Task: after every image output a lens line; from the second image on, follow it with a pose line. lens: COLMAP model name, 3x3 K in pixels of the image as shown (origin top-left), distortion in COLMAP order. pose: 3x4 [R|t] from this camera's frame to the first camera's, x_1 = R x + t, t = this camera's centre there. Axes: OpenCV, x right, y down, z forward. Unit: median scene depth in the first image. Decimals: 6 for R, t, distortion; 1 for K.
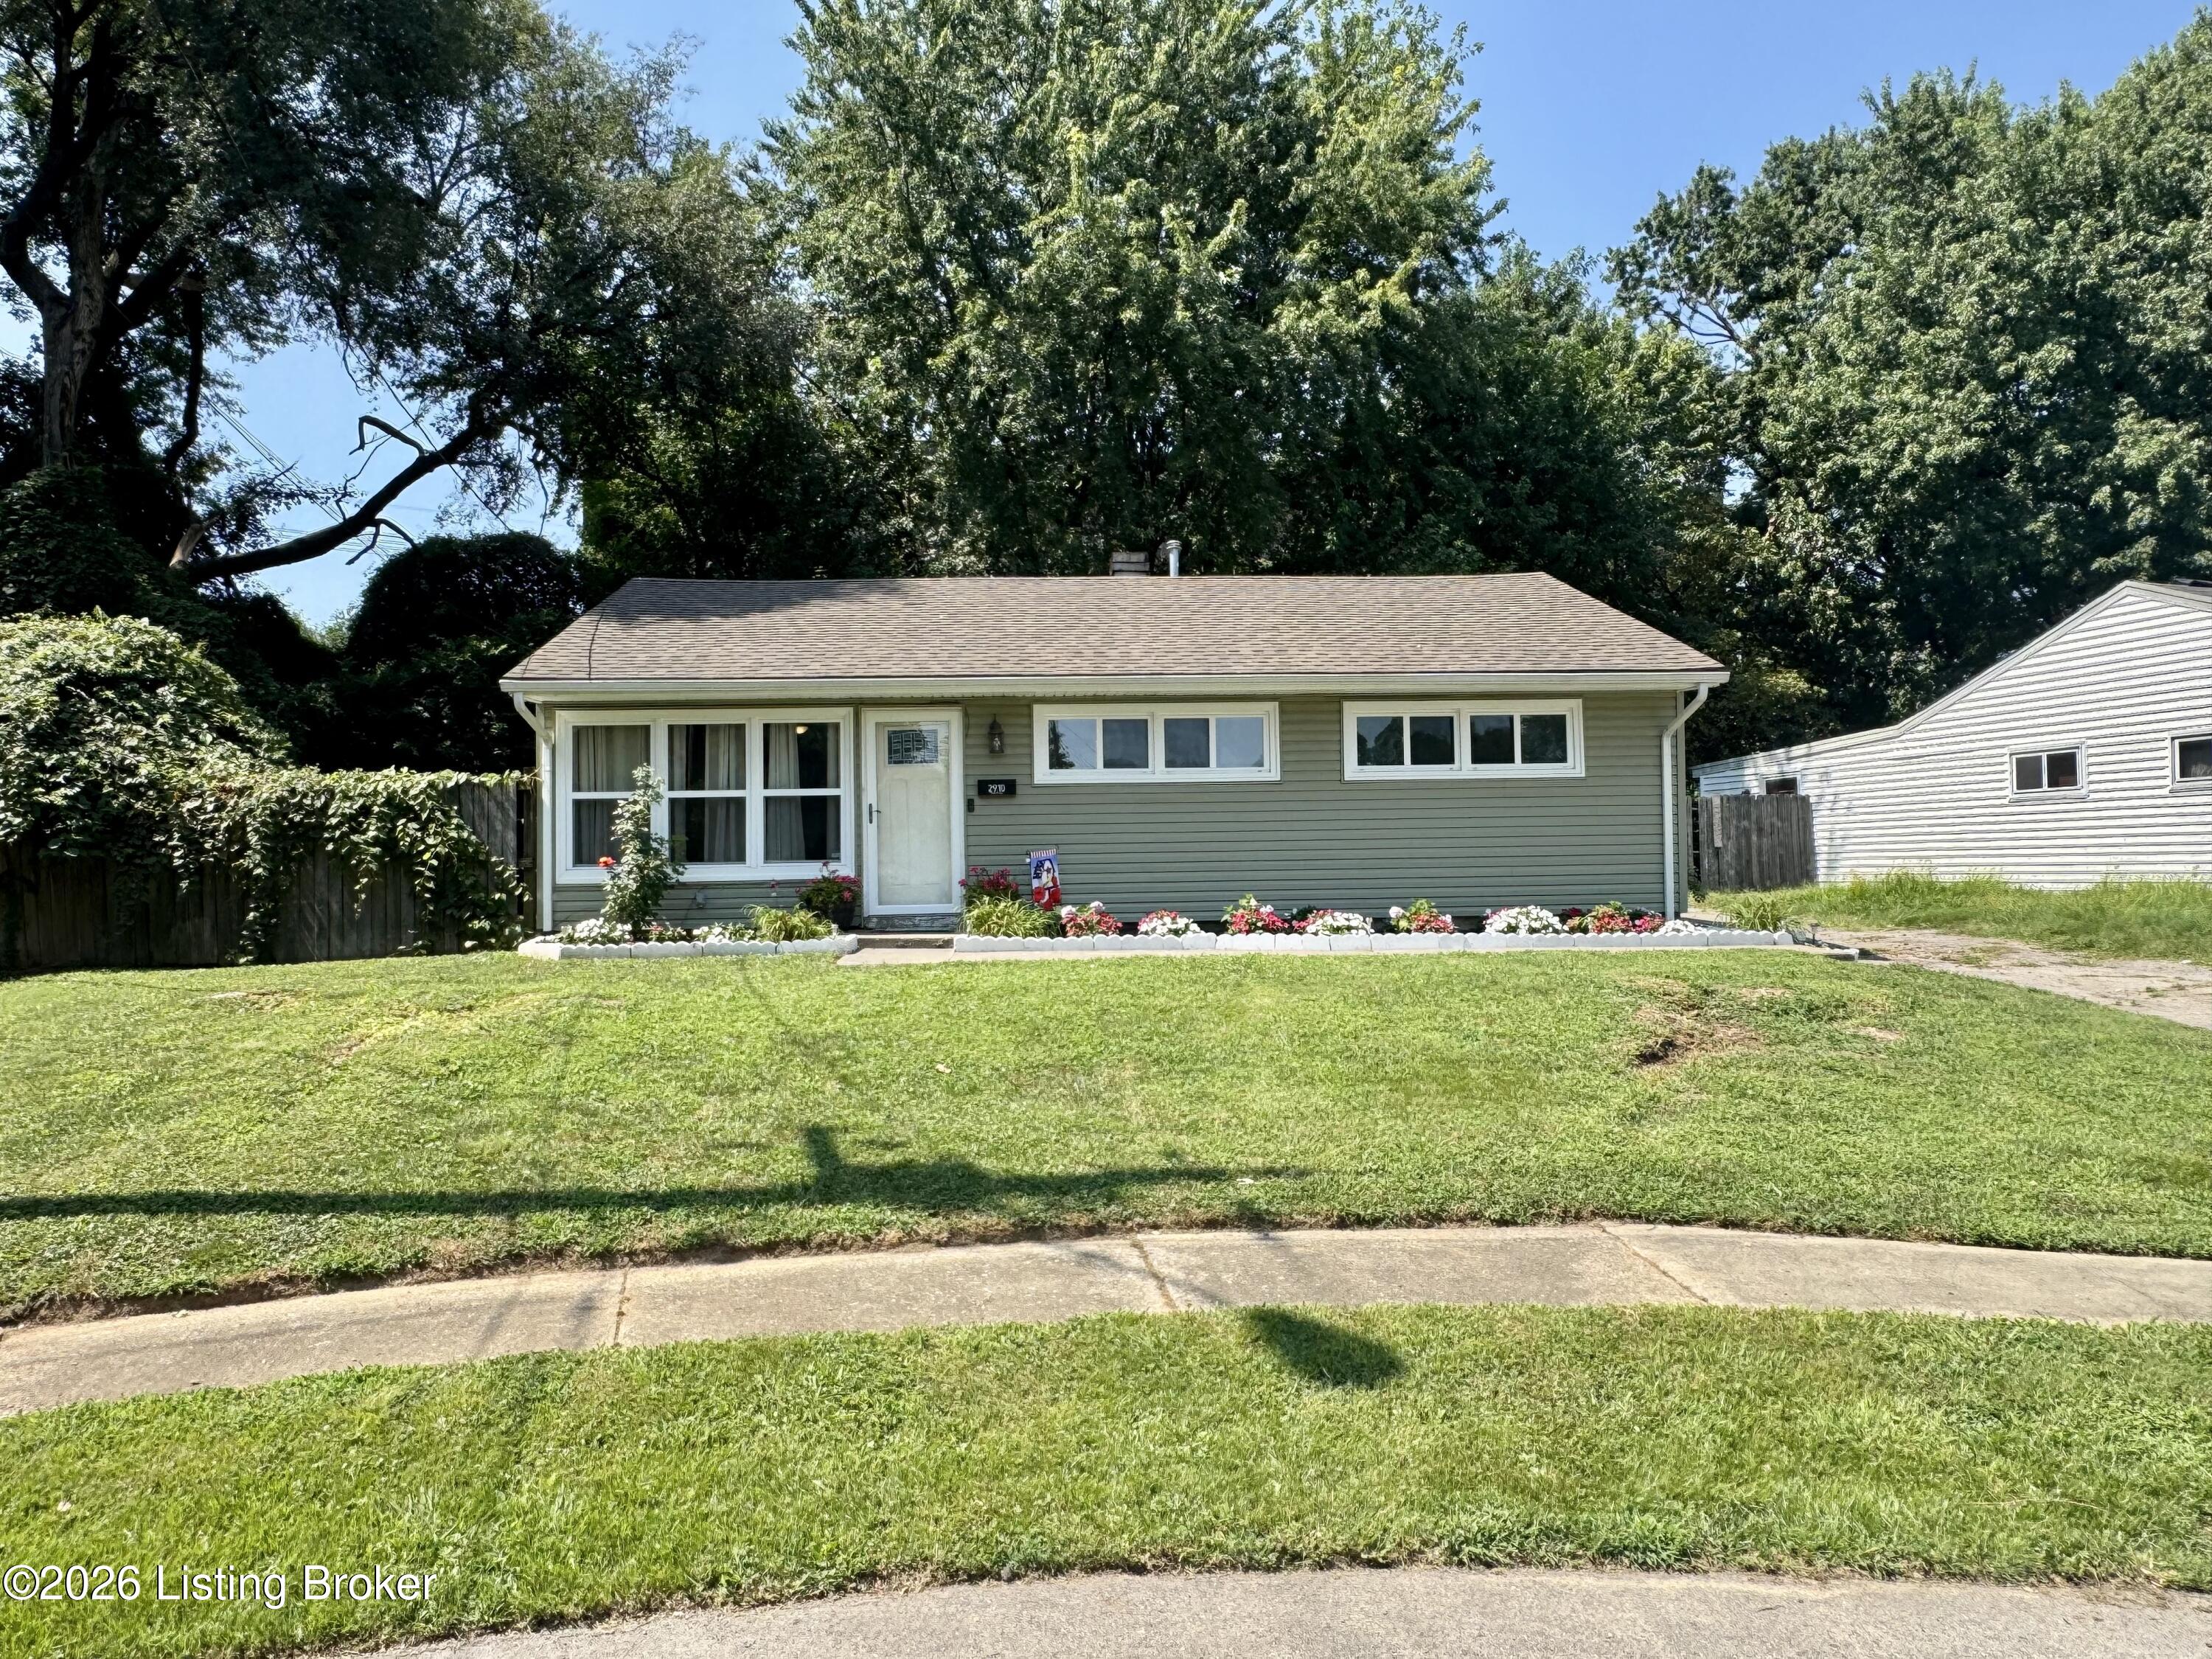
lens RADIAL K [[1416.7, 0, 1112.5], [0, 1416.7, 816.2], [0, 0, 1]] dist [0.010698, 0.009643]
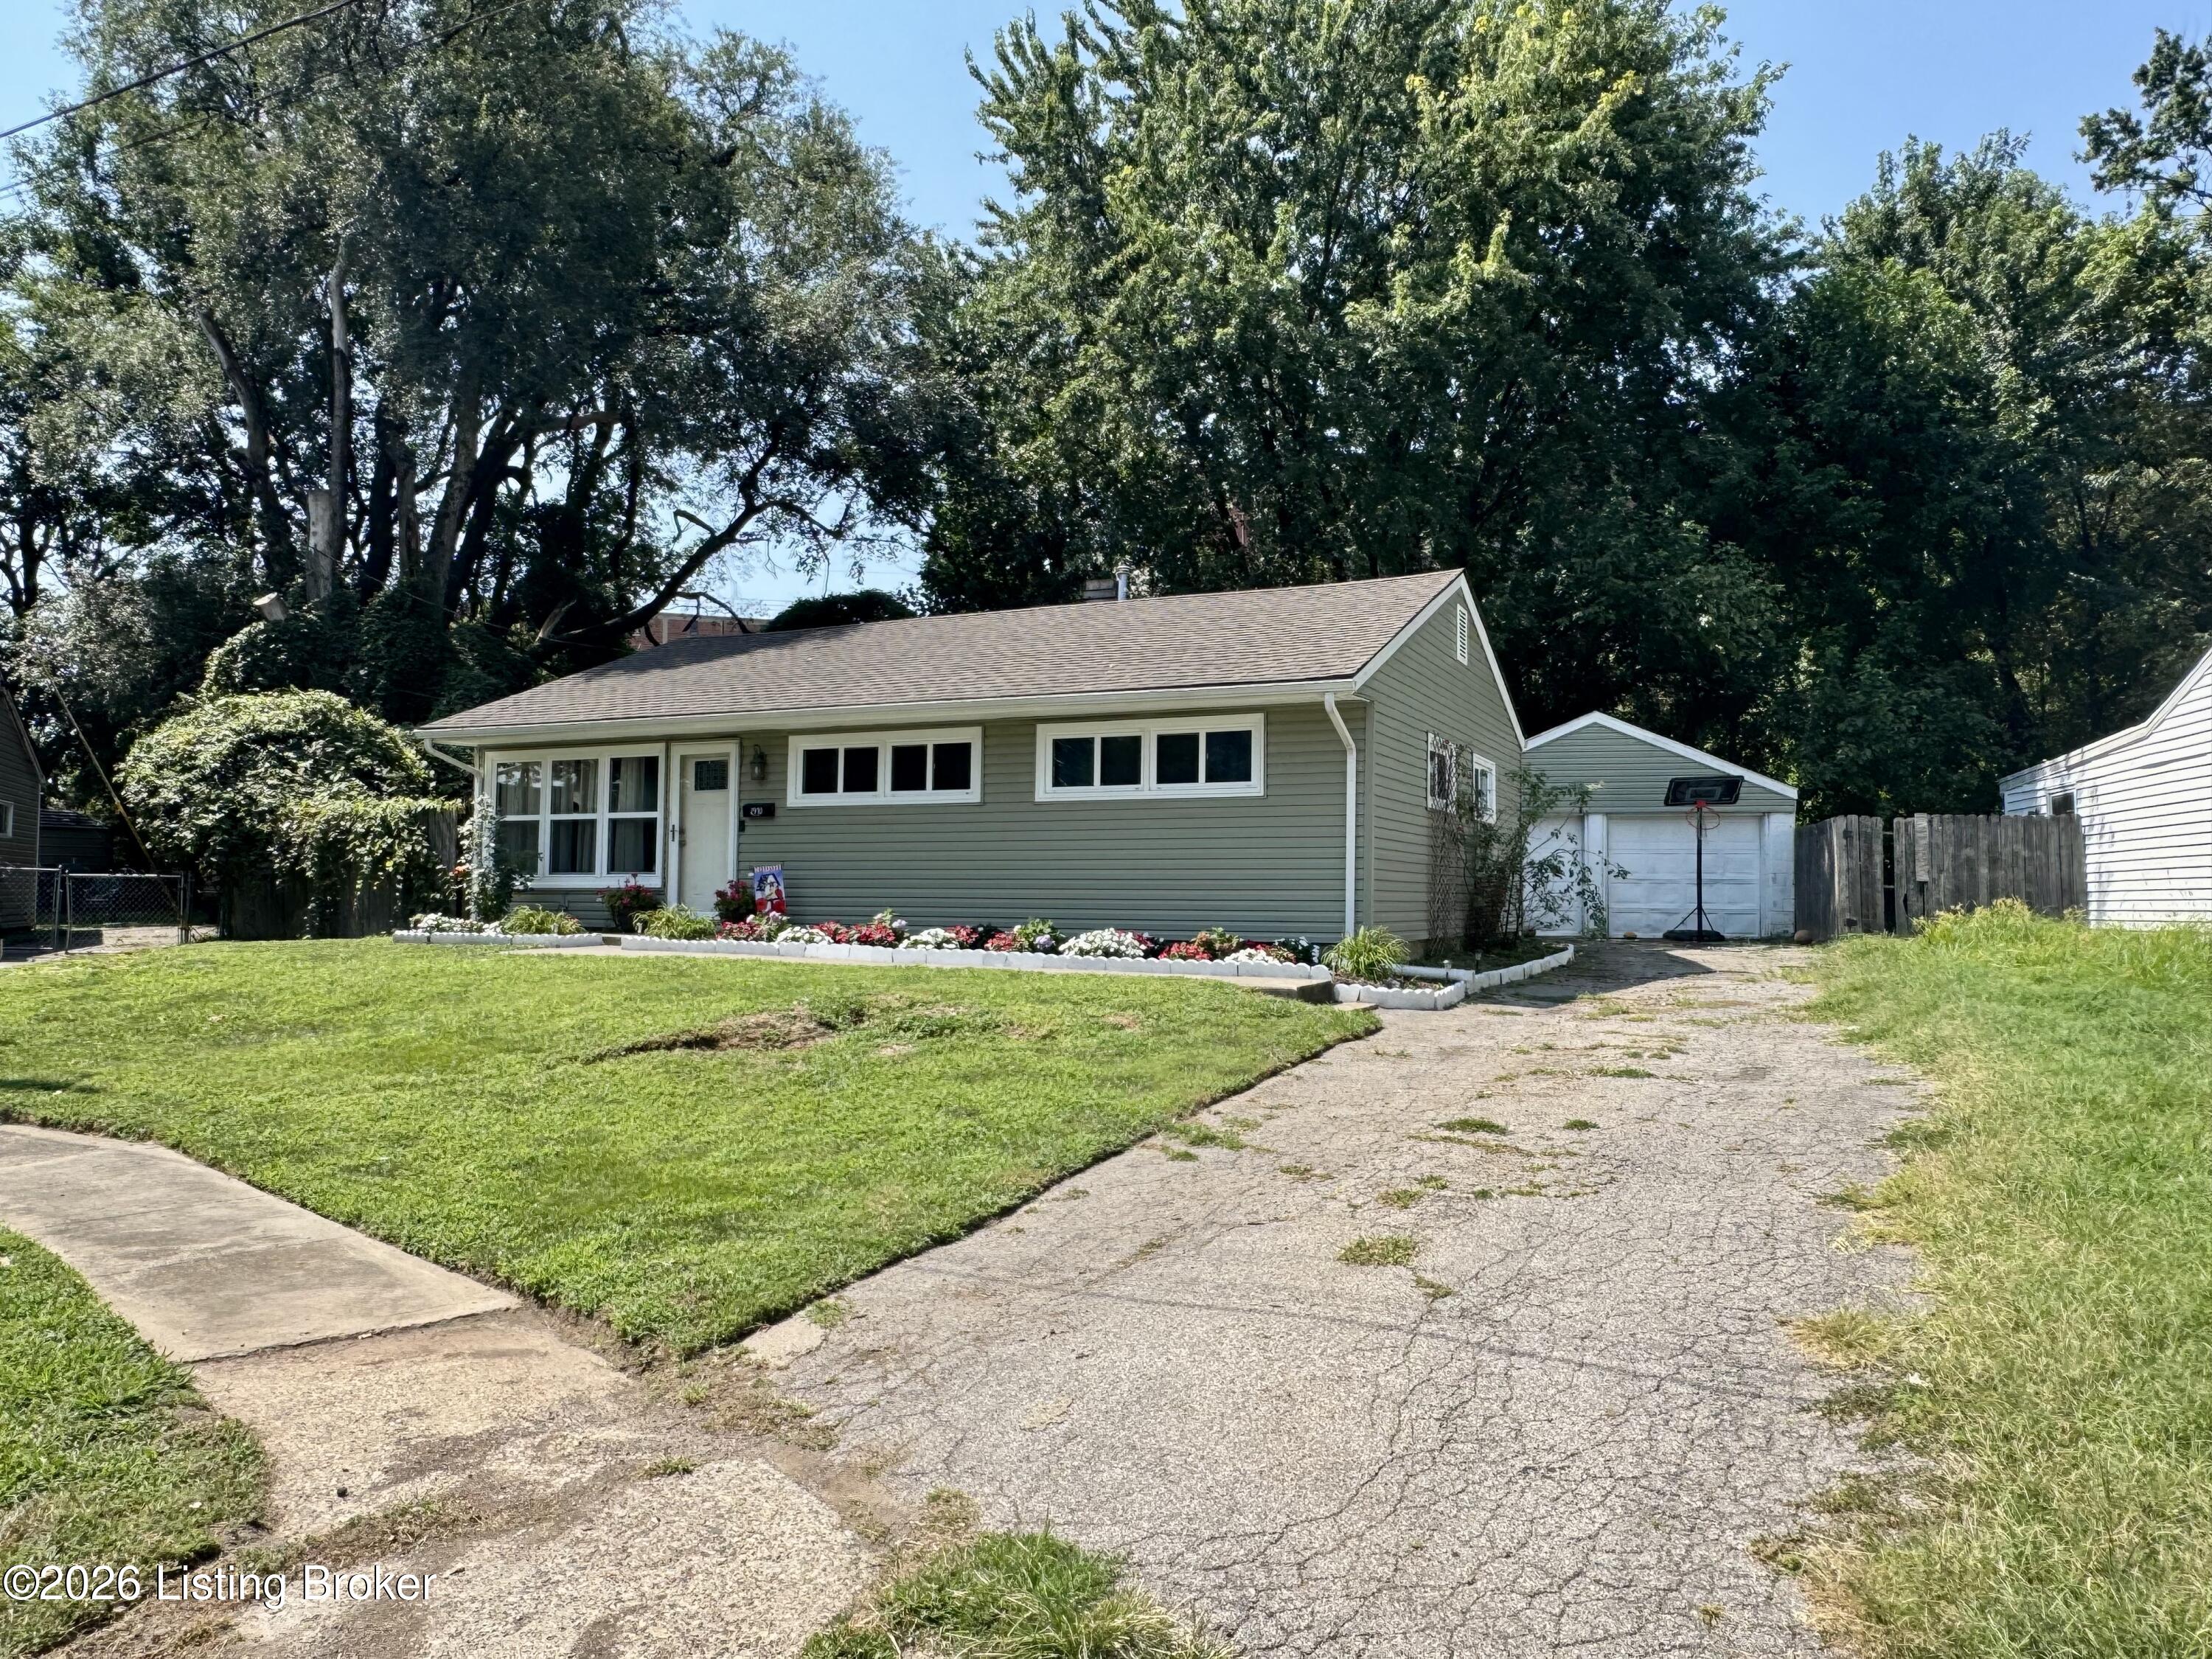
lens RADIAL K [[1478.2, 0, 1111.8], [0, 1478.2, 831.9], [0, 0, 1]] dist [0.003600, 0.016243]
pose [[0.887197, 0.001698, -0.461388, 0.692167], [-0.005366, 0.999964, -0.006638, 0.003180], [0.461360, 0.008365, 0.887174, 0.085287]]
